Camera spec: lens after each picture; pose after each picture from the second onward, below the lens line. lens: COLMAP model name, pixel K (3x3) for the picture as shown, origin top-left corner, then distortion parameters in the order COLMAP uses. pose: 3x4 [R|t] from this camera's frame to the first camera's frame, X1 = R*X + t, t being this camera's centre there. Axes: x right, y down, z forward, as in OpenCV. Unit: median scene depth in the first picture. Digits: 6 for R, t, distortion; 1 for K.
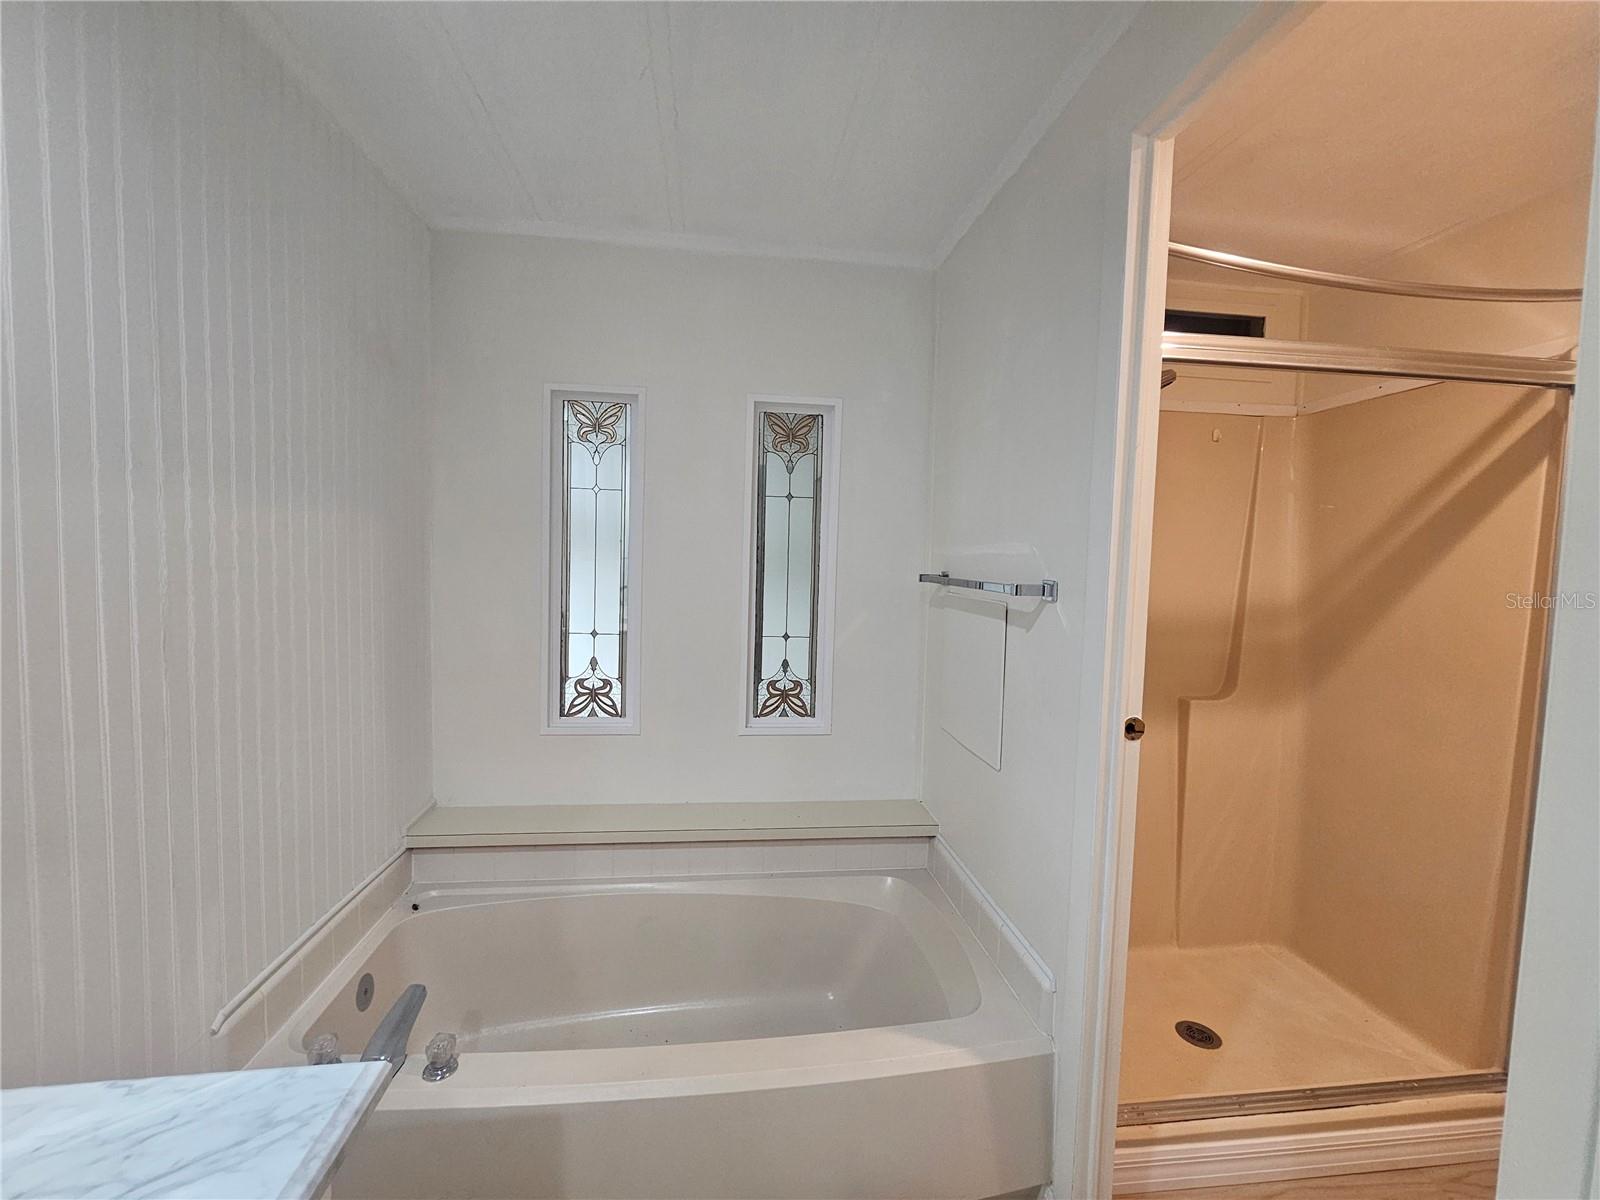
lens RADIAL K [[655.3, 0, 790.8], [0, 655.3, 596.3], [0, 0, 1]] dist [-0.008283, 0.001308]
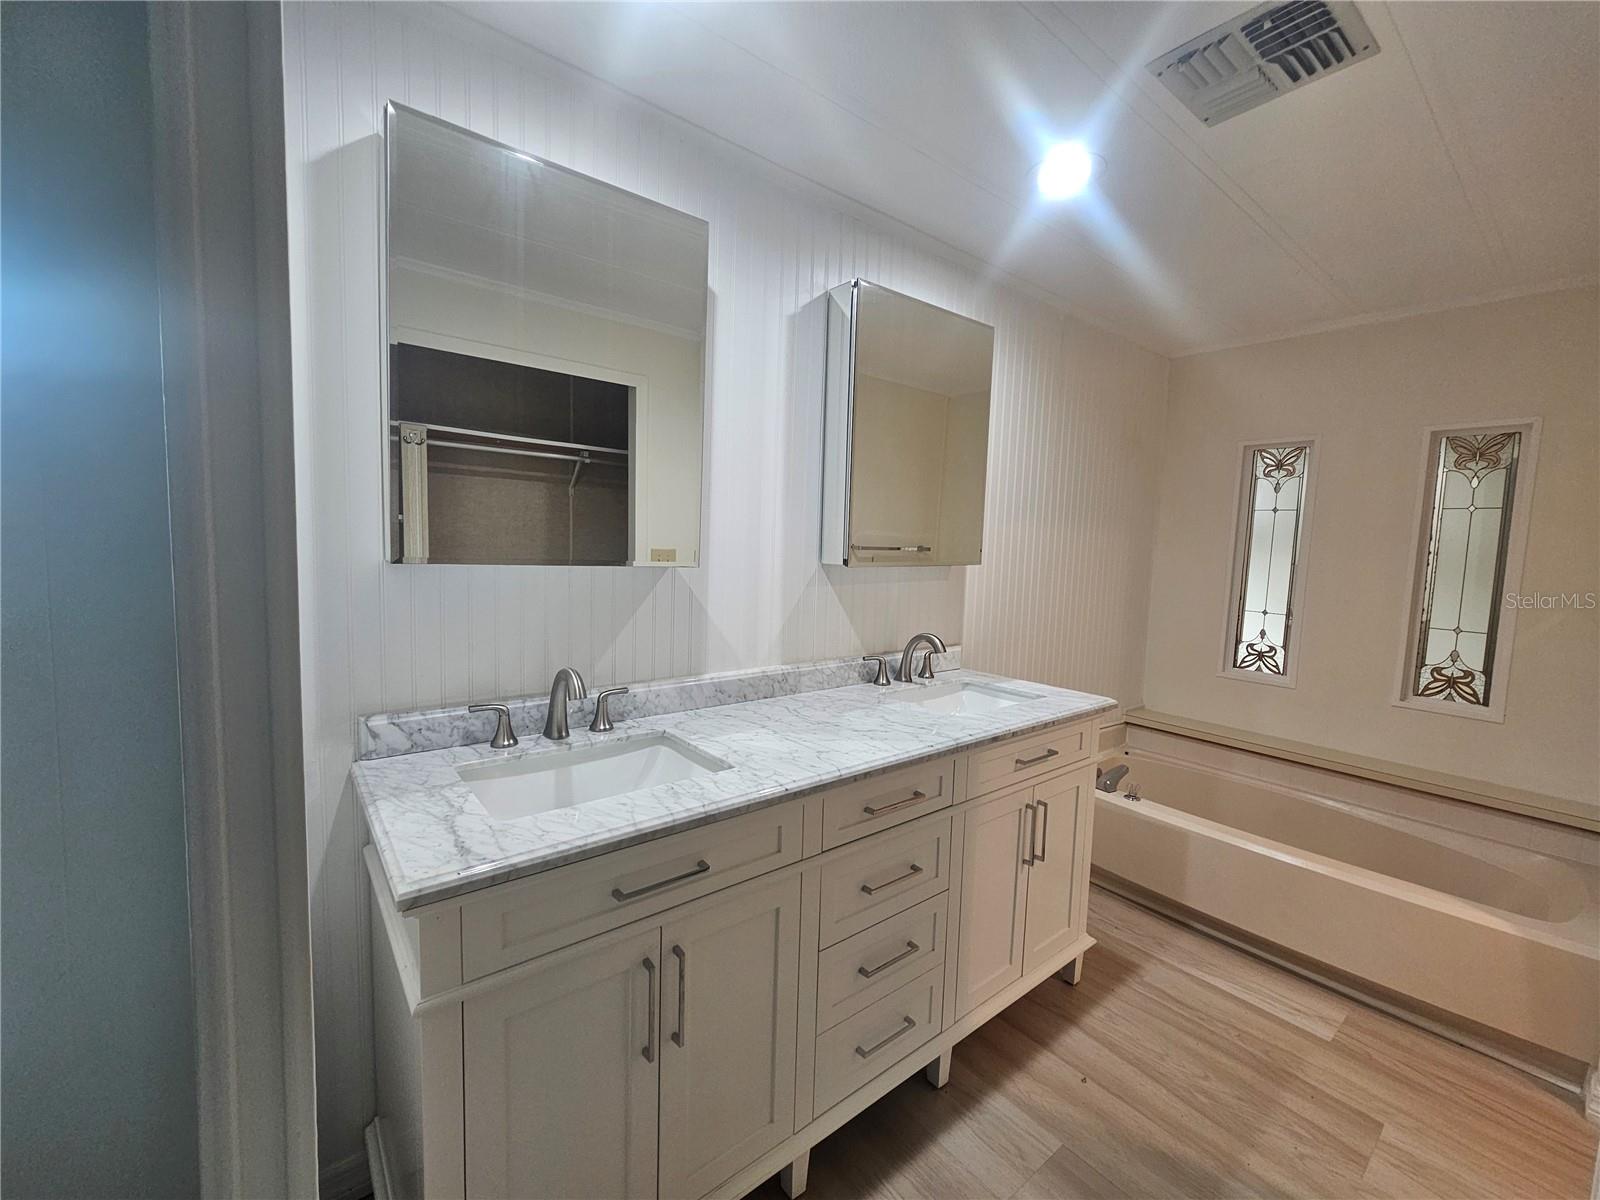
lens RADIAL K [[647.8, 0, 795.4], [0, 647.8, 598.4], [0, 0, 1]] dist [-0.002590, -0.000205]
pose [[0.523283, 0.066419, -0.849567, 0.348668], [-0.072220, 0.996828, 0.033449, 0.052675], [0.849093, 0.043853, 0.526419, -0.587033]]
